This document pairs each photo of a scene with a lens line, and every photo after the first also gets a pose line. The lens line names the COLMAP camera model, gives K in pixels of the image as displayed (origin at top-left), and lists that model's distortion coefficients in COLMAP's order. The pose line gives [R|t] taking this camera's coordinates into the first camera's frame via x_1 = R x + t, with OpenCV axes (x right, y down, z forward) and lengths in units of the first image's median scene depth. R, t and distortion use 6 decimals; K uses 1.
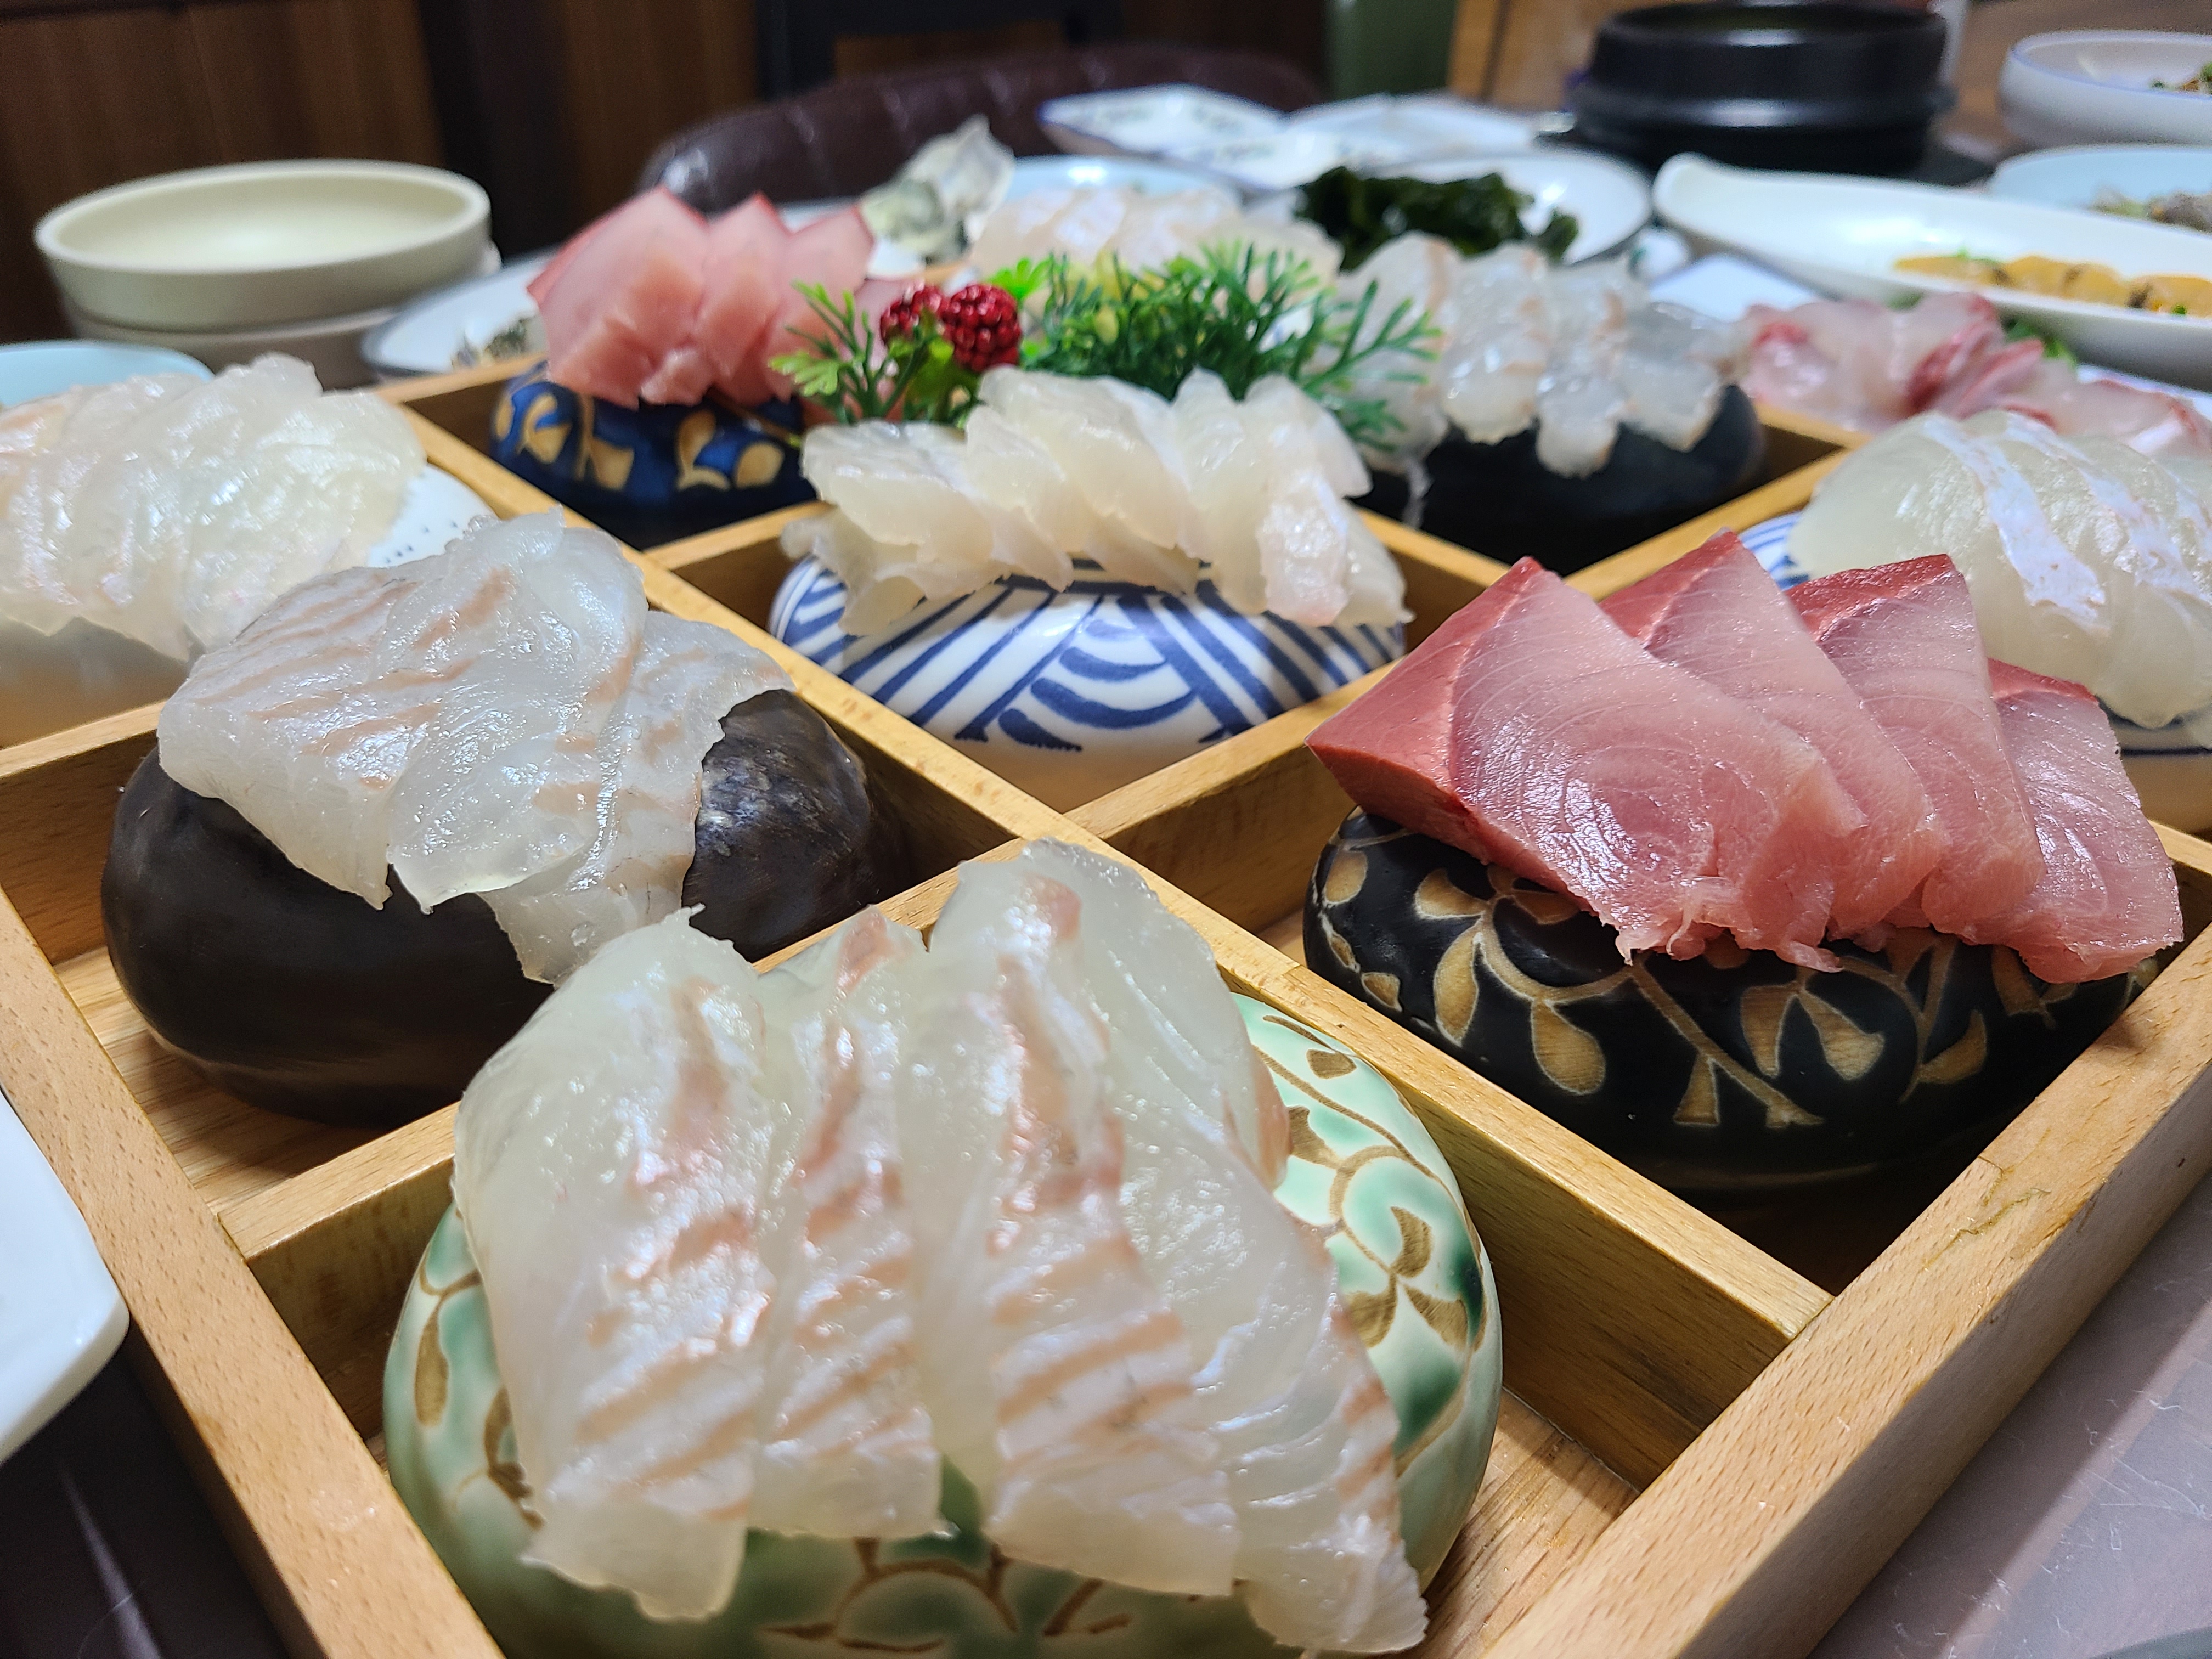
lens RADIAL K [[1707.9, 0, 1108.6], [0, 1707.9, 829.5], [0, 0, 1]] dist [-0.004012, -0.000555]
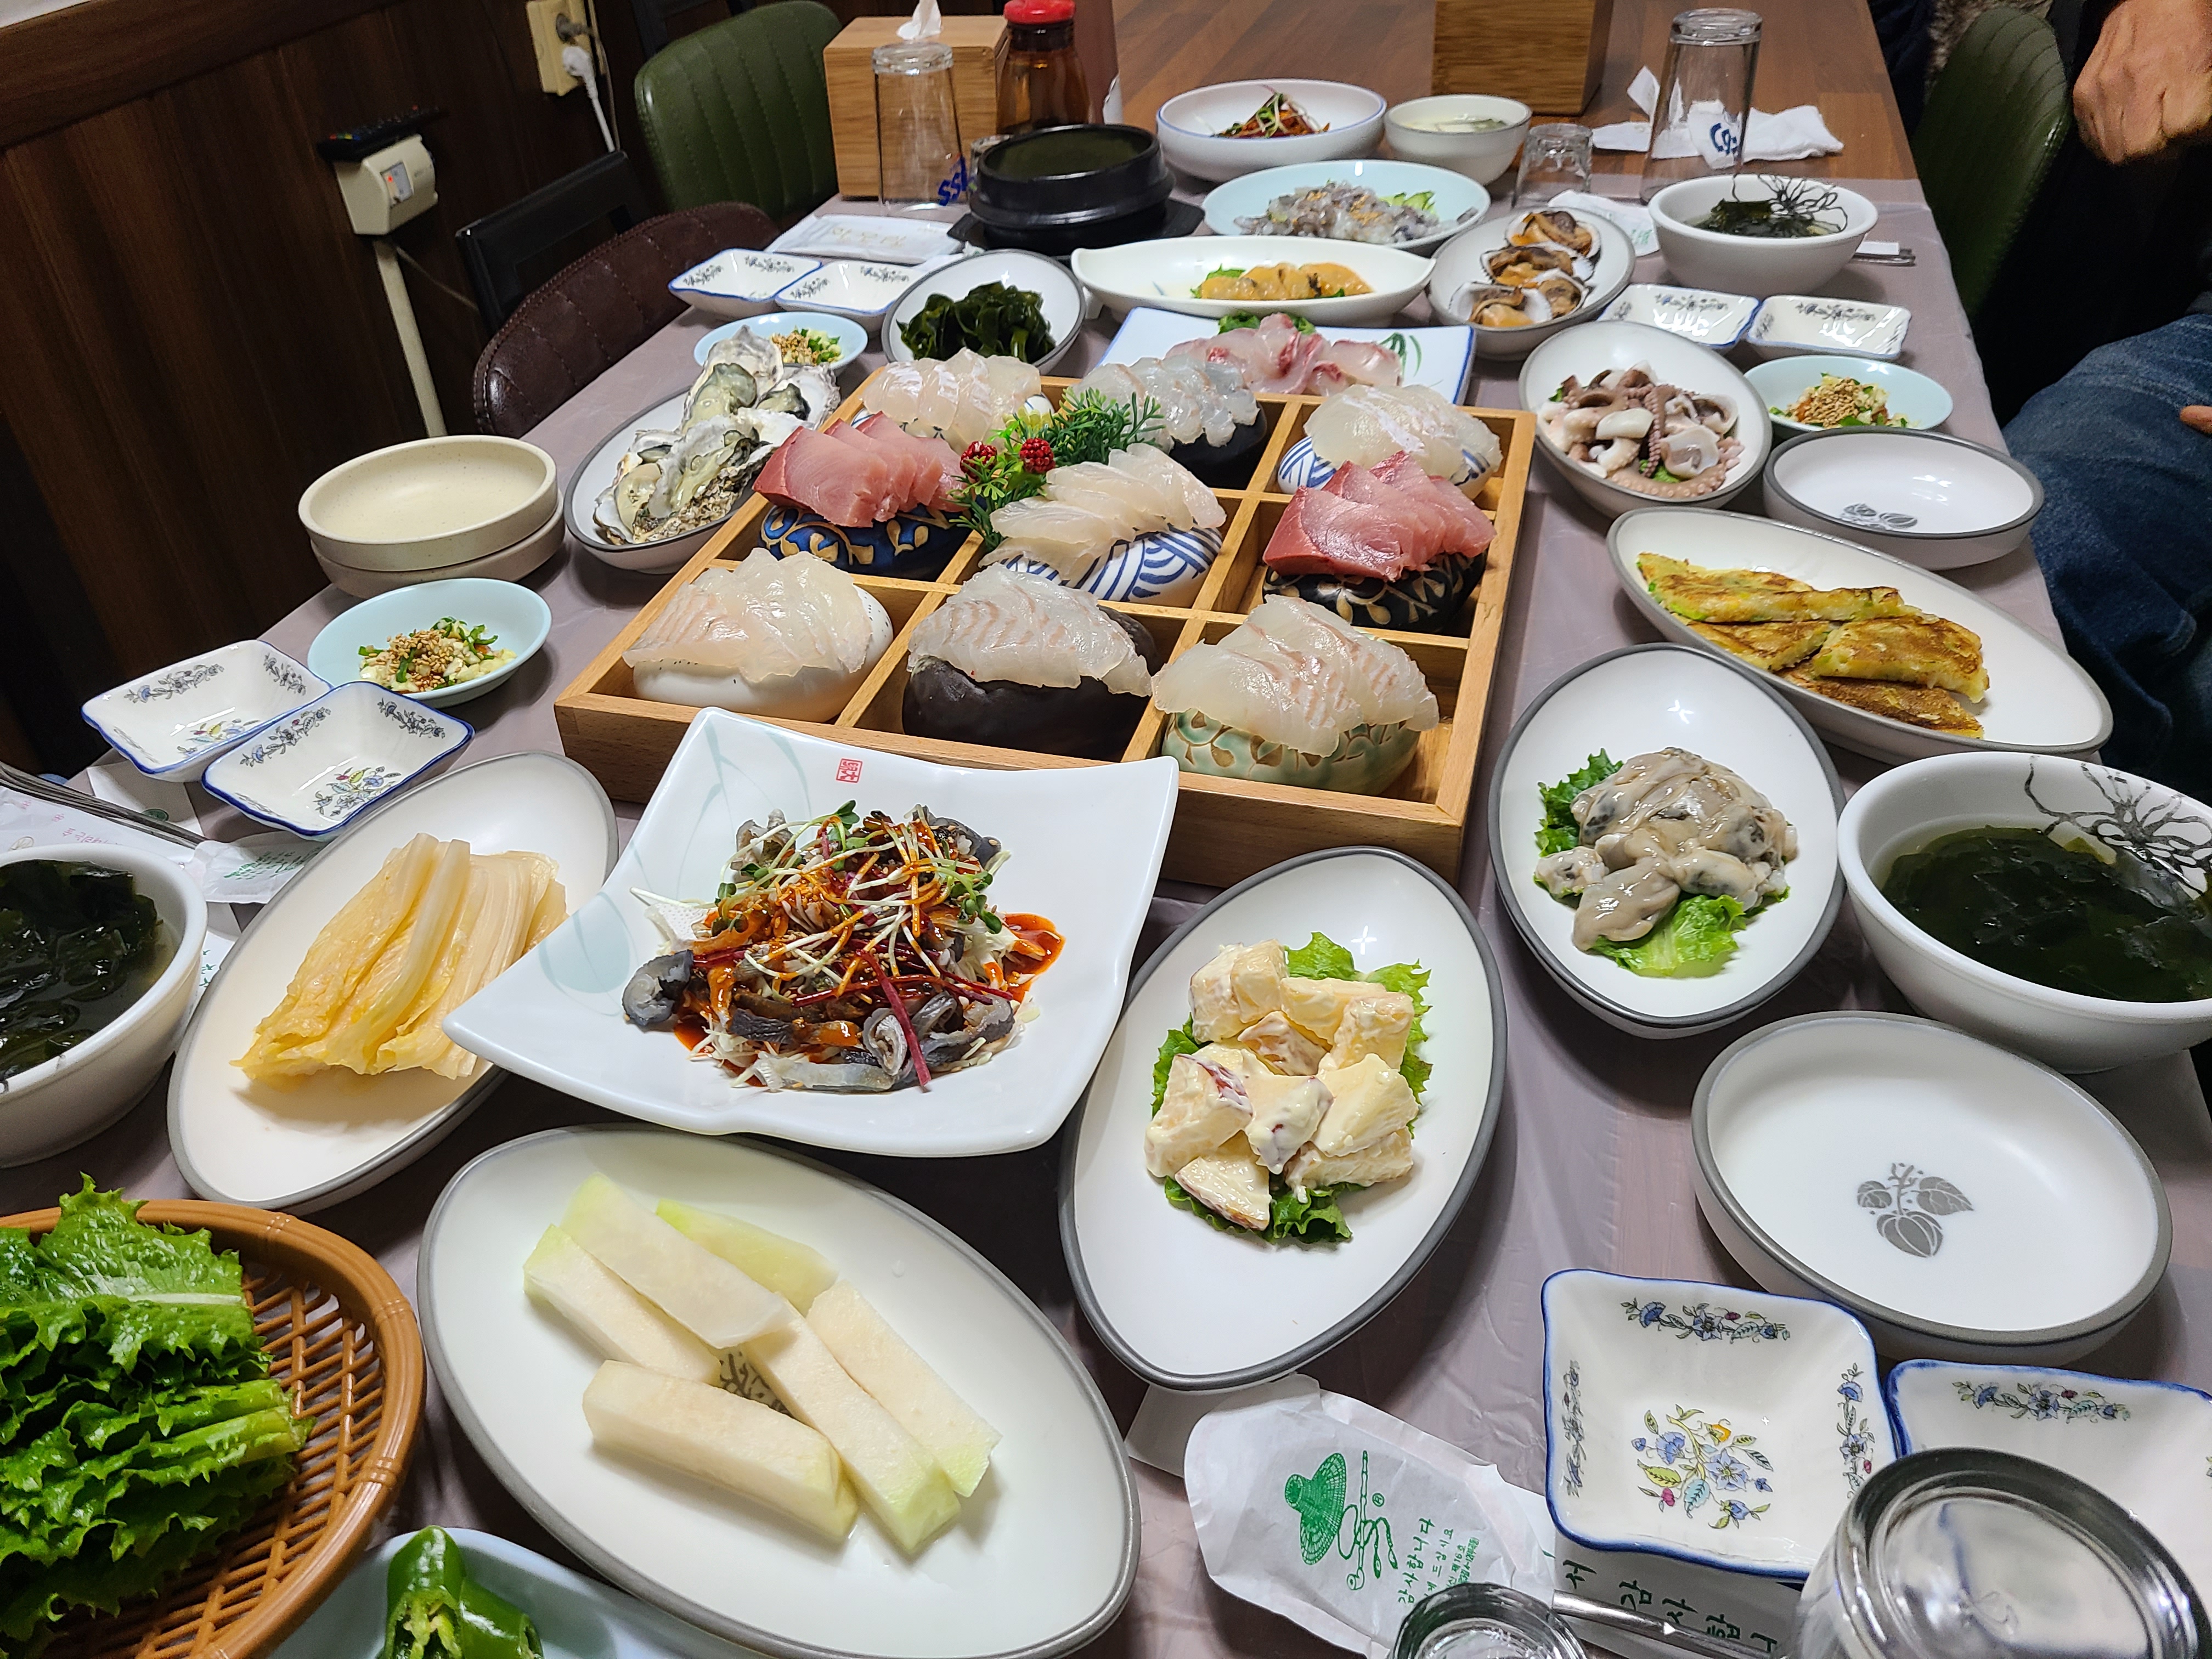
lens RADIAL K [[1707.9, 0, 1105.2], [0, 1707.9, 829.6], [0, 0, 1]] dist [-0.004012, -0.000555]
pose [[0.829314, -0.360409, 0.427017, -1.427880], [0.334895, 0.932318, 0.136488, -0.098367], [-0.447307, 0.029815, 0.893884, -1.453702]]
